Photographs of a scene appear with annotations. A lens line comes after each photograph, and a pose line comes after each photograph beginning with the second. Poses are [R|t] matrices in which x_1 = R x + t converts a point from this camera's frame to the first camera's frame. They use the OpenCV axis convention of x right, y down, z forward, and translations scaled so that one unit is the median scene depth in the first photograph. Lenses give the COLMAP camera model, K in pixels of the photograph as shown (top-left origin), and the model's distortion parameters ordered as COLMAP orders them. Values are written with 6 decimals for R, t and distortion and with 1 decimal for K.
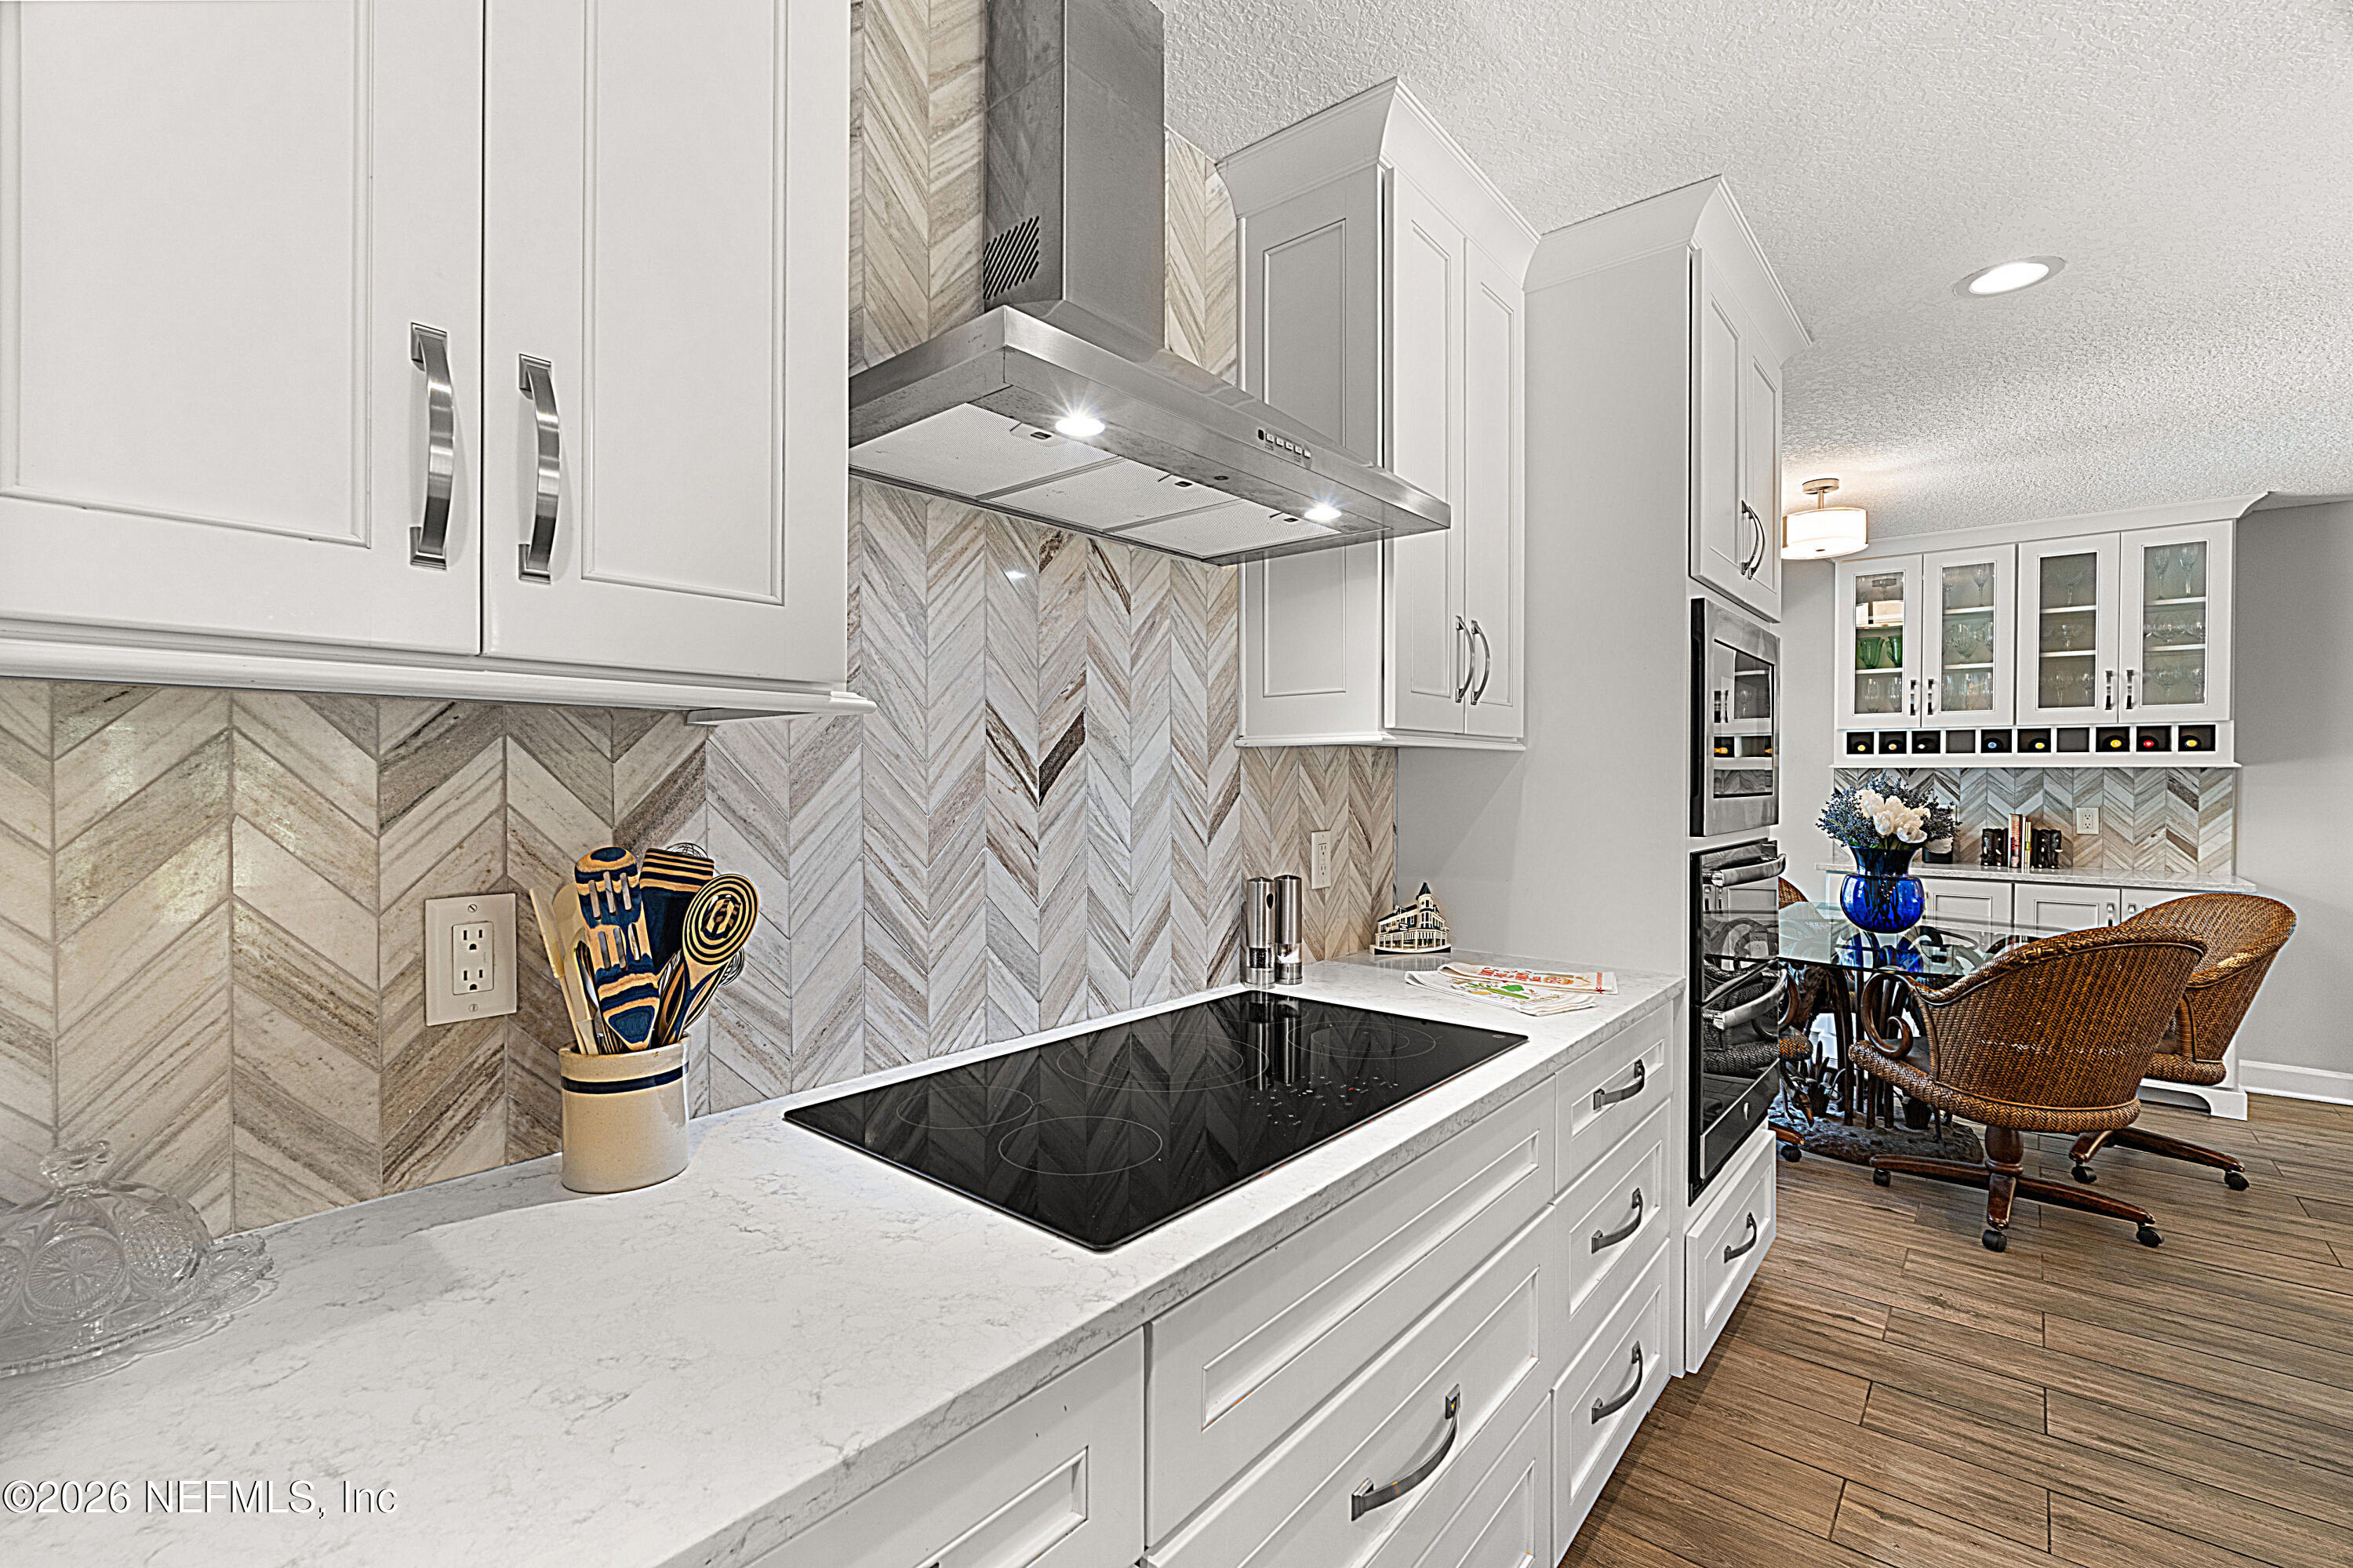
lens RADIAL K [[1037.5, 0, 1176.4], [0, 1037.5, 777.2], [0, 0, 1]] dist [-0.005551, 0.000335]
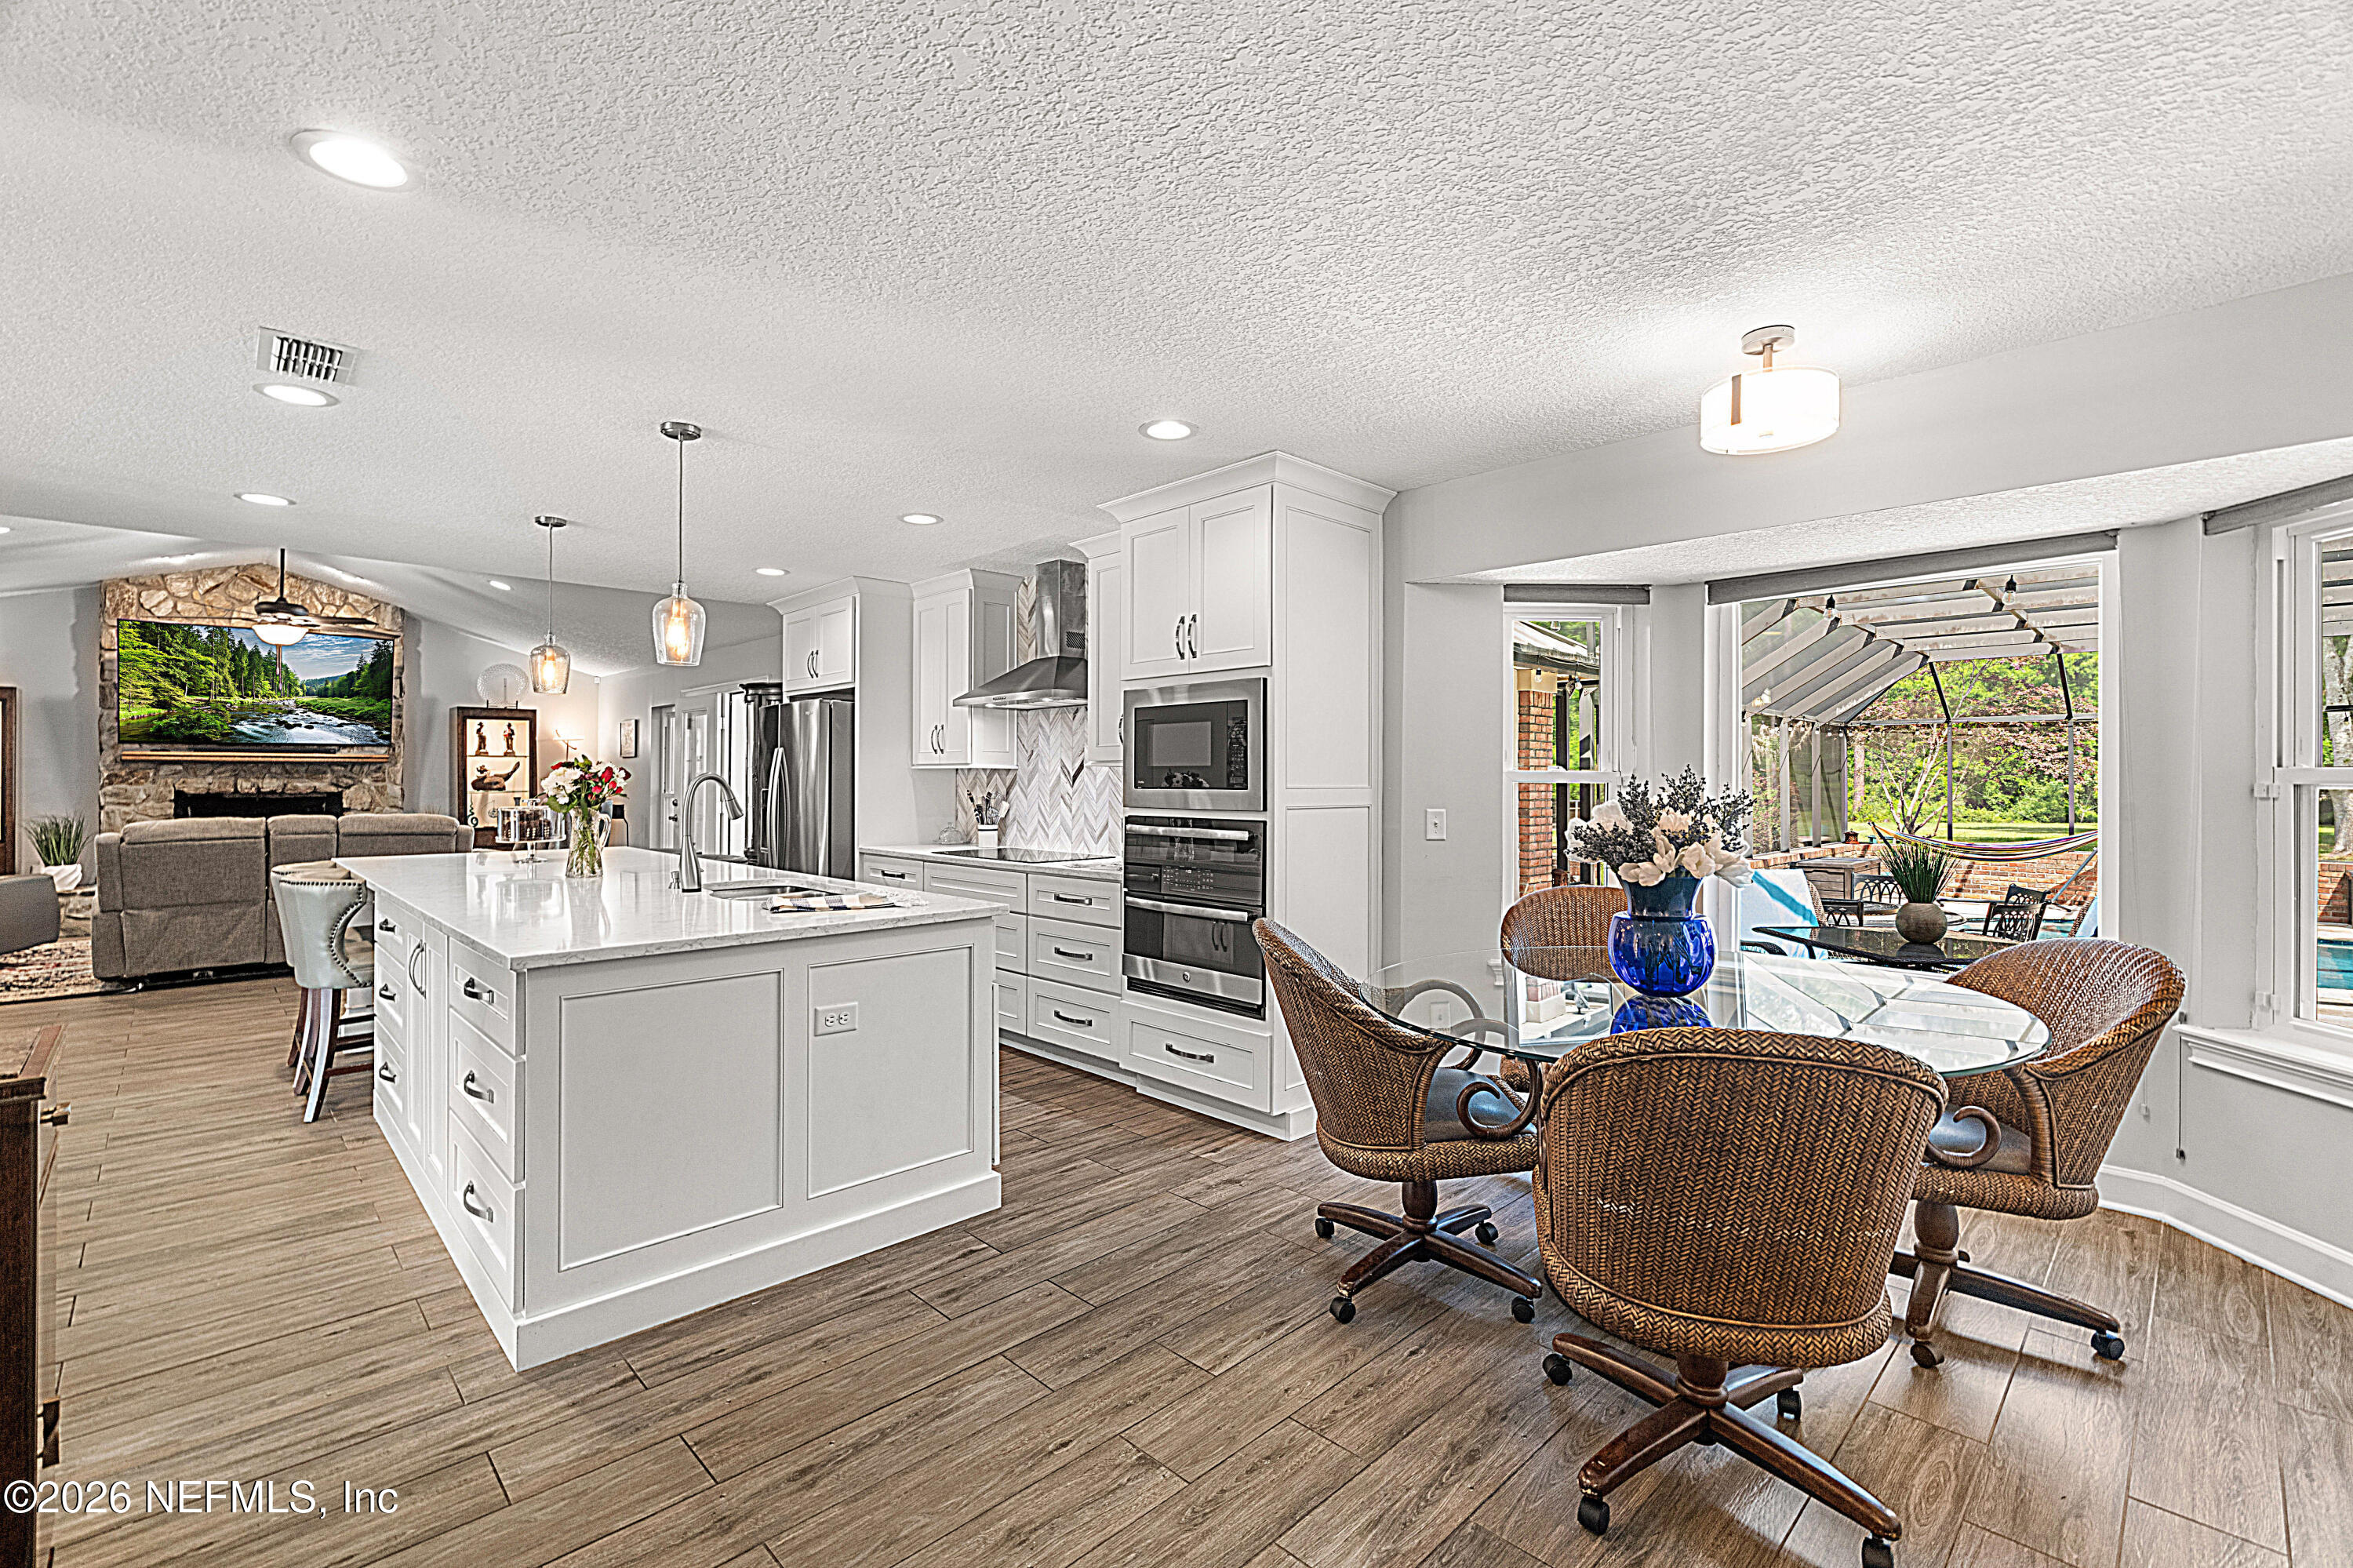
lens RADIAL K [[1037.5, 0, 1177.3], [0, 1037.5, 775.8], [0, 0, 1]] dist [-0.005551, 0.000335]
pose [[-0.114249, -0.007549, -0.993424, 1.188573], [-0.003522, 0.999968, -0.007193, 0.004485], [0.993446, 0.002677, -0.114271, 0.630148]]
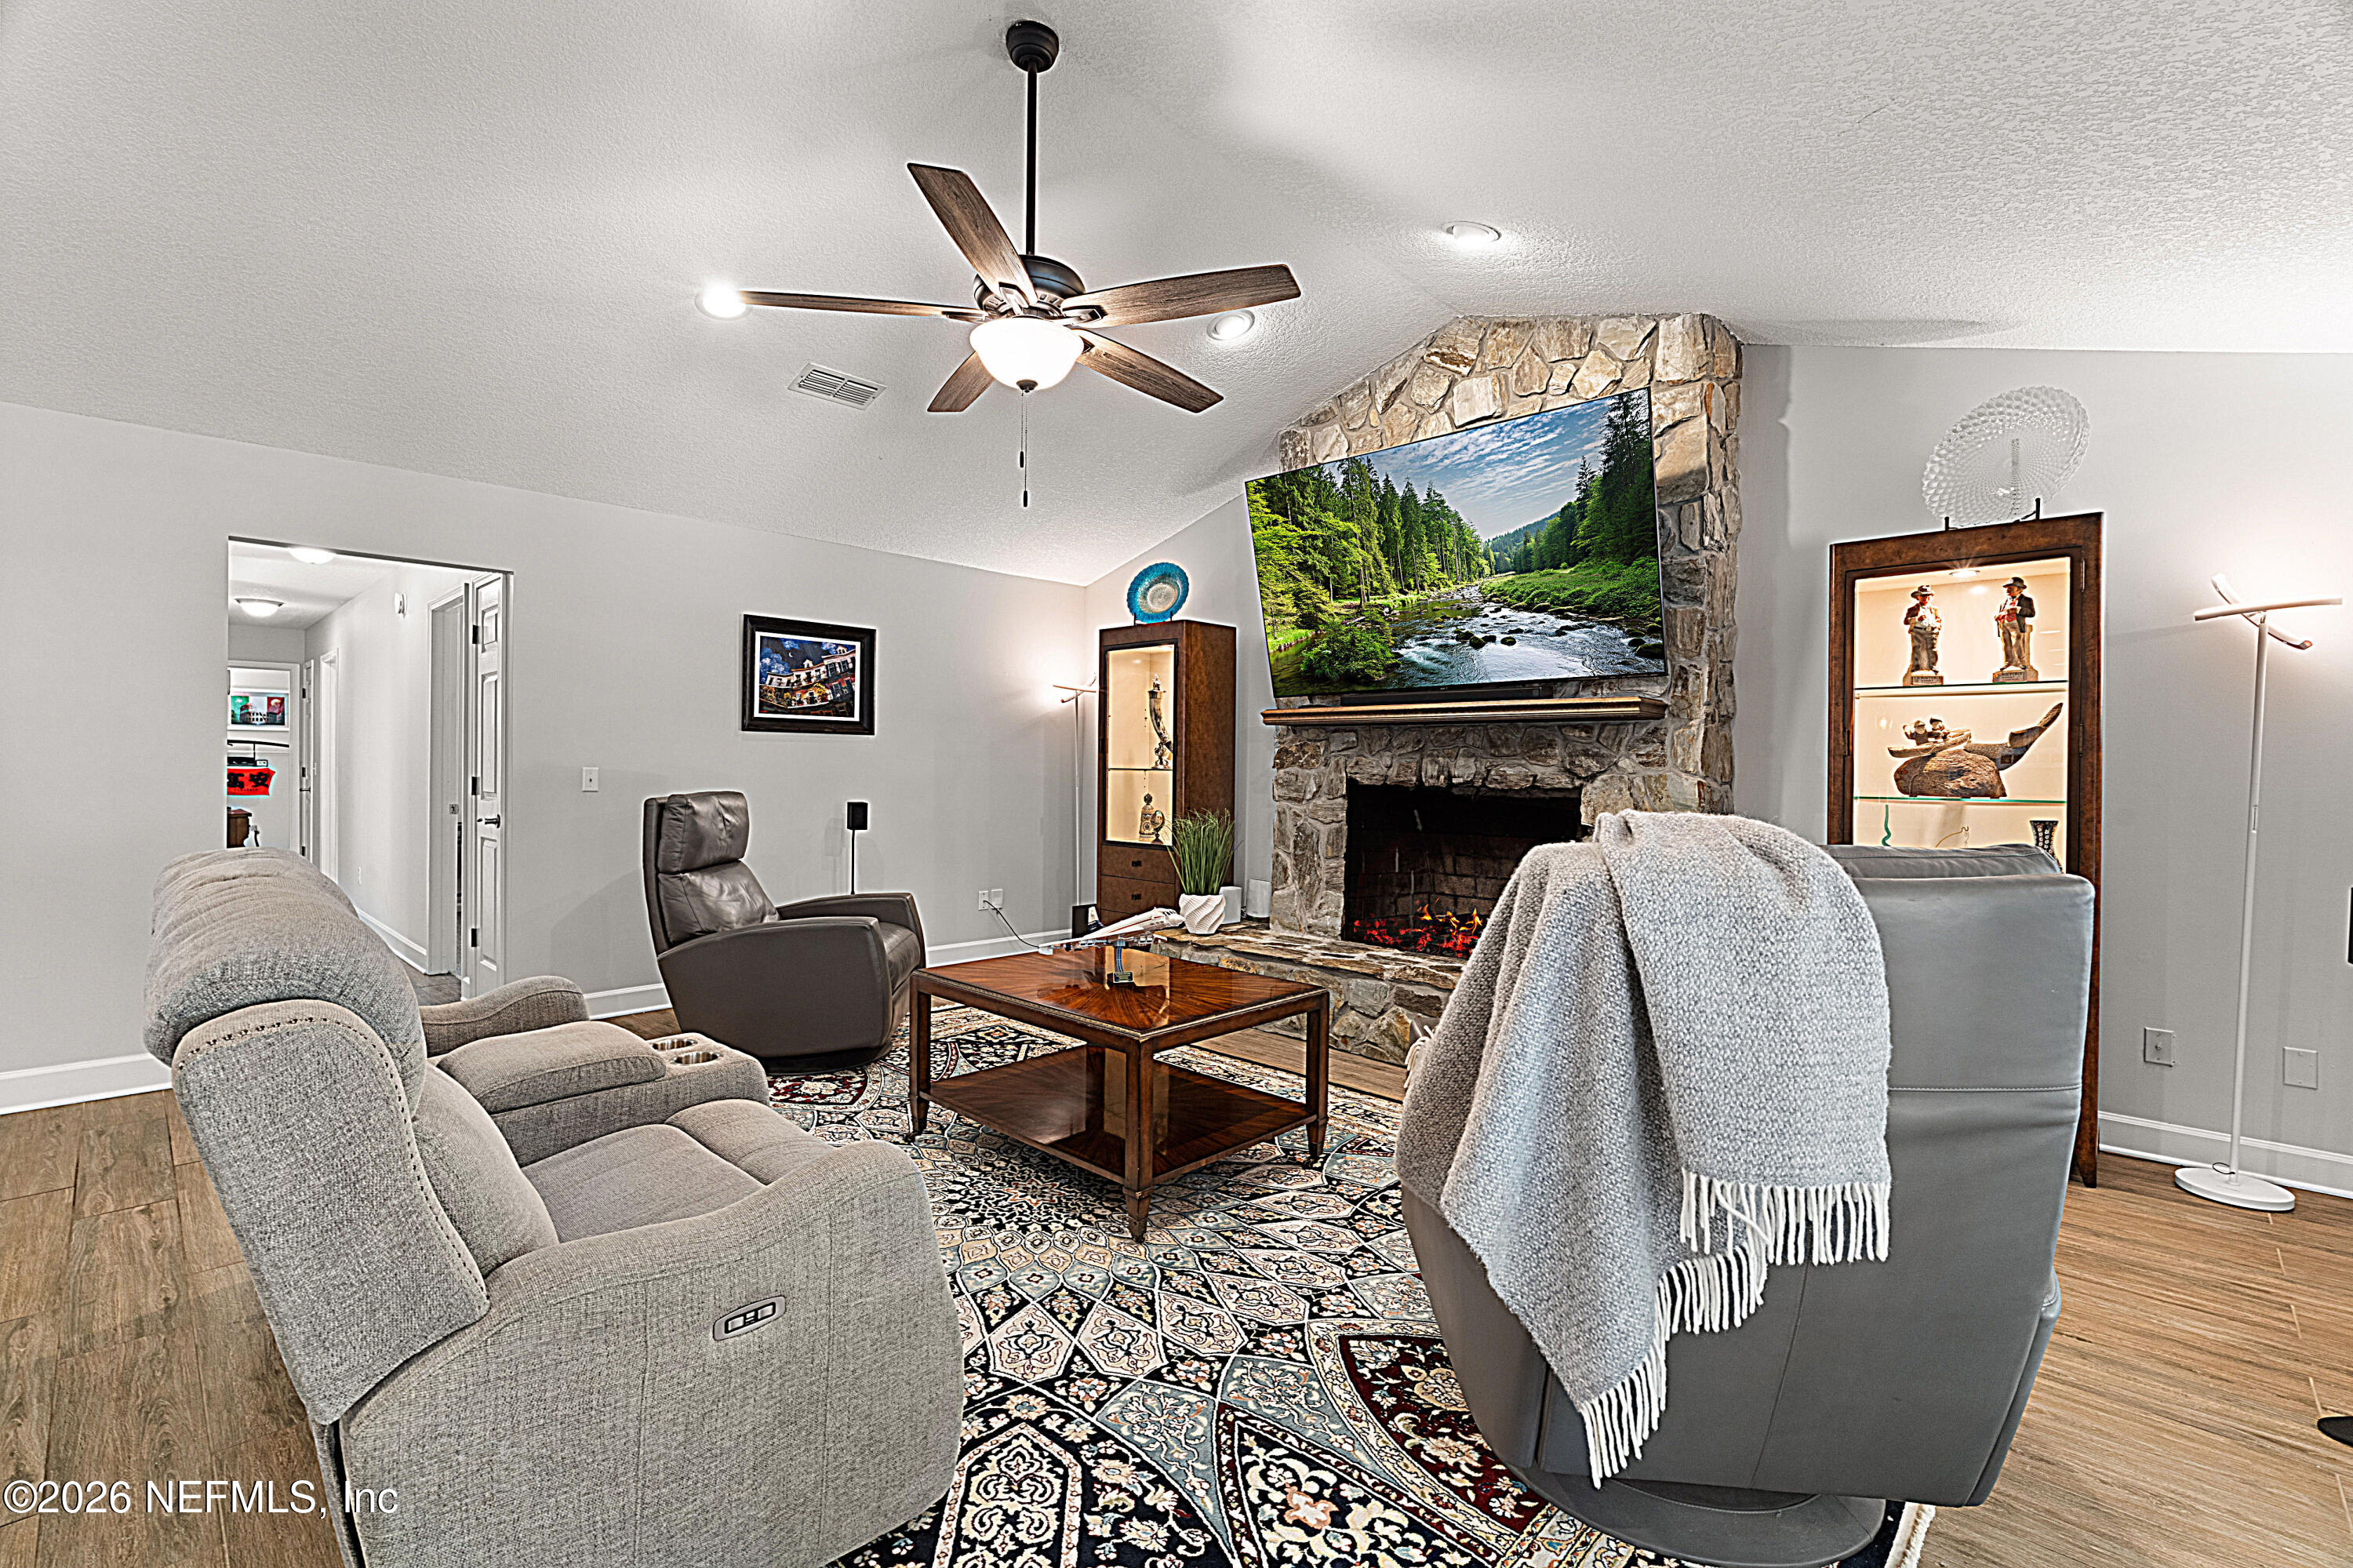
lens RADIAL K [[1037.5, 0, 1167.8], [0, 1037.5, 754.9], [0, 0, 1]] dist [-0.005551, 0.000335]
pose [[-0.995753, -0.013347, 0.091097, -0.546265], [-0.013772, 0.999897, -0.004046, 0.007589], [-0.091033, -0.005283, -0.995834, -0.436746]]
